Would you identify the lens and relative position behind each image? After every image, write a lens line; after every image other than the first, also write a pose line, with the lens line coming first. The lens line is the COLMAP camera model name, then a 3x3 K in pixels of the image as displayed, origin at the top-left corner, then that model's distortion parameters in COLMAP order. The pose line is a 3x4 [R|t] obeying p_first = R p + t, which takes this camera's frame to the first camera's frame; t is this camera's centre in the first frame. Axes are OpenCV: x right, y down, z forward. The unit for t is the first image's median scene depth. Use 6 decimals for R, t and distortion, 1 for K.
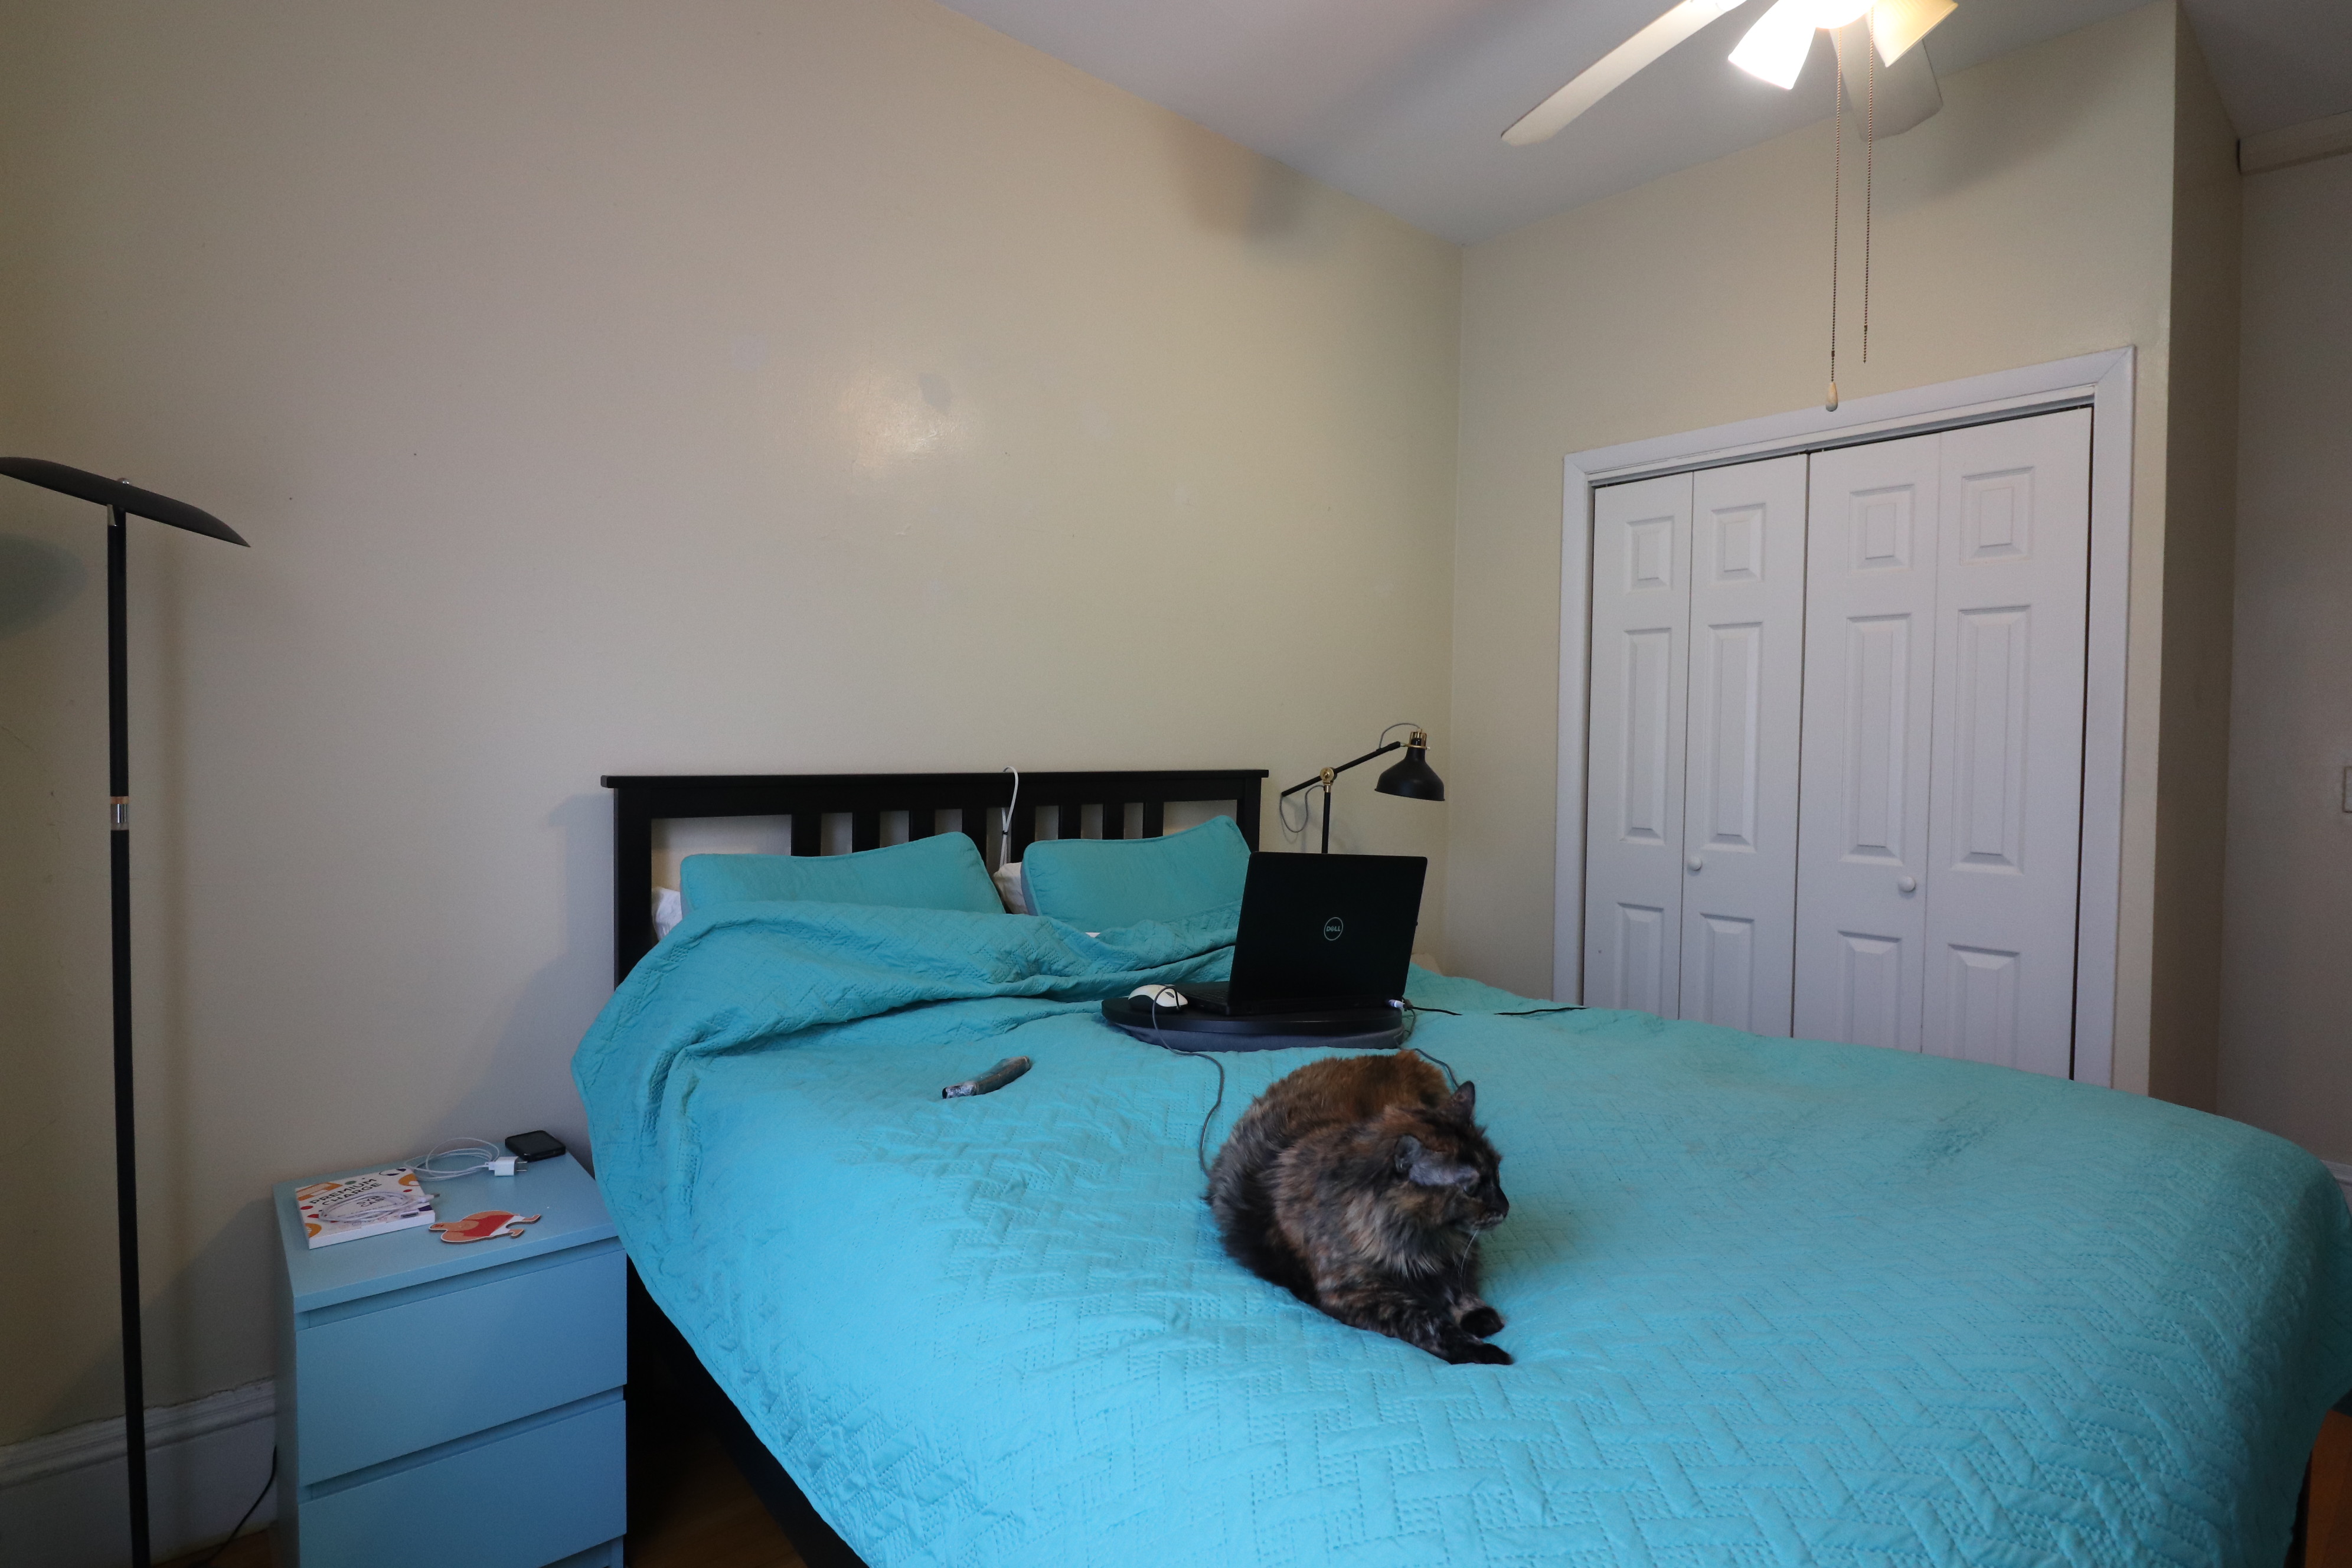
lens RADIAL K [[1166.3, 0, 1176.0], [0, 1166.3, 784.0], [0, 0, 1]] dist [-0.000288, -0.000059]
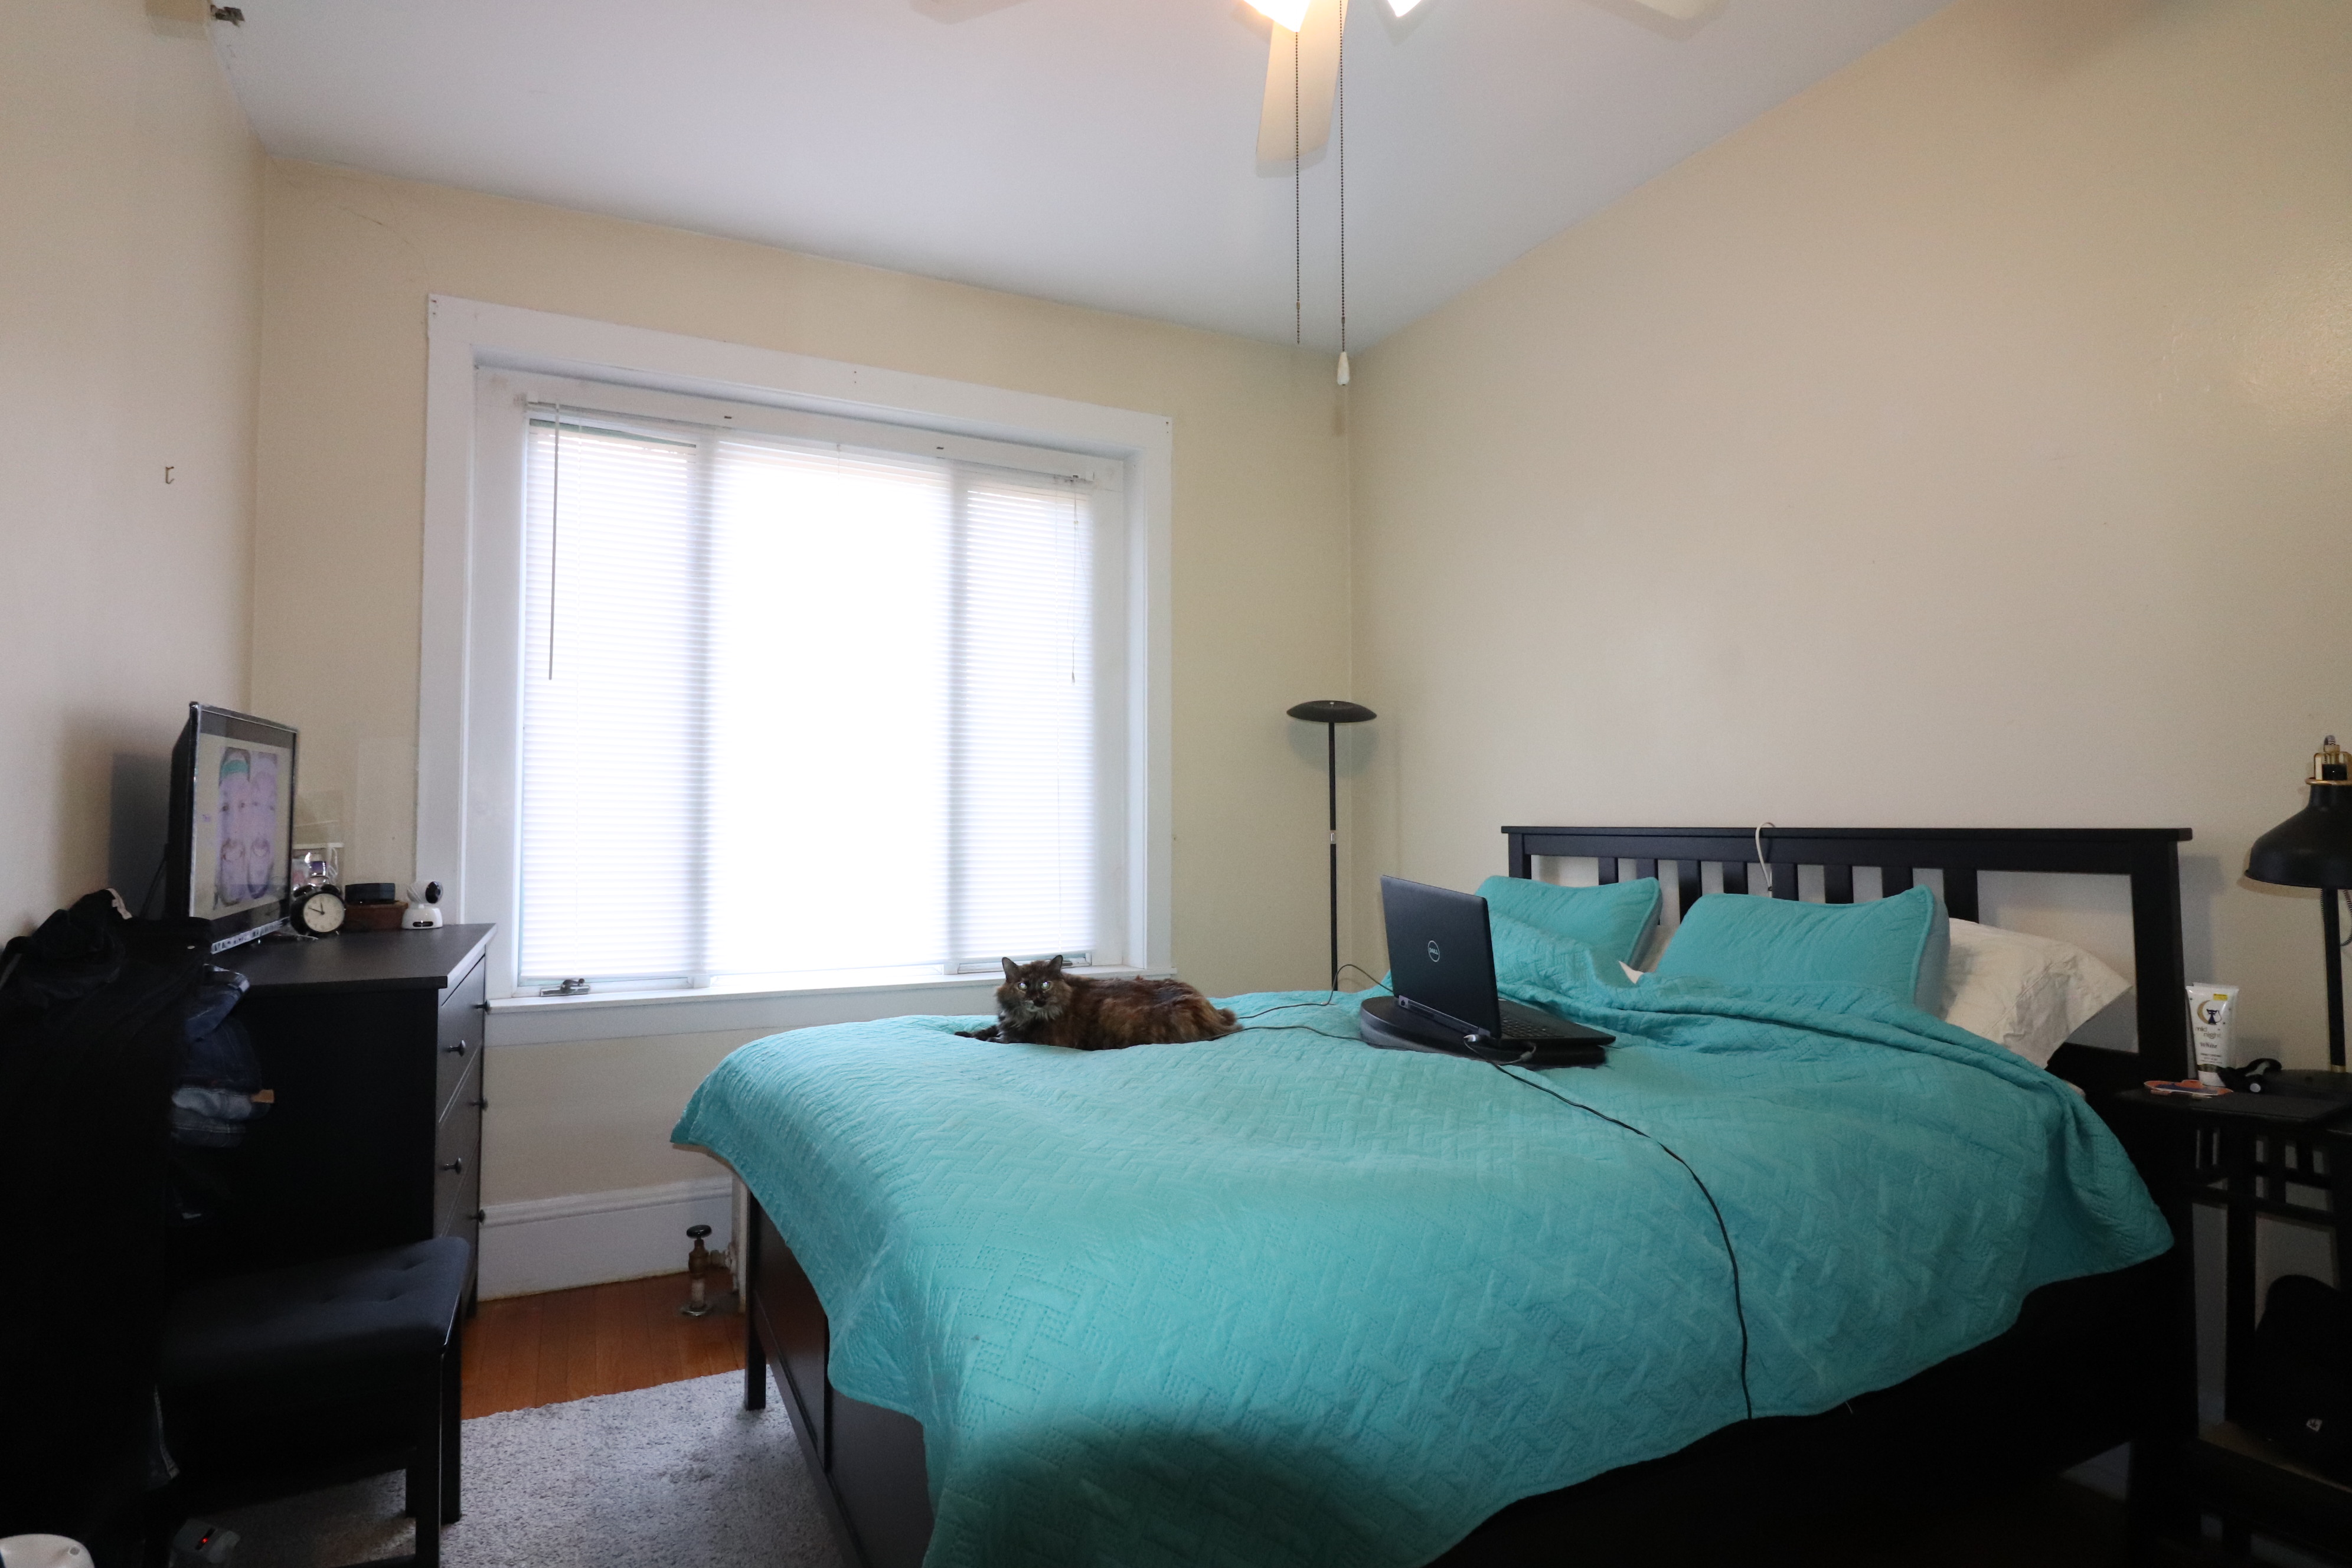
lens RADIAL K [[1166.3, 0, 1176.0], [0, 1166.3, 784.0], [0, 0, 1]] dist [-0.000288, -0.000059]
pose [[-0.232999, -0.031232, -0.971975, 1.004735], [-0.022550, 0.999389, -0.026708, -0.009531], [0.972215, 0.015695, -0.233561, 0.733369]]
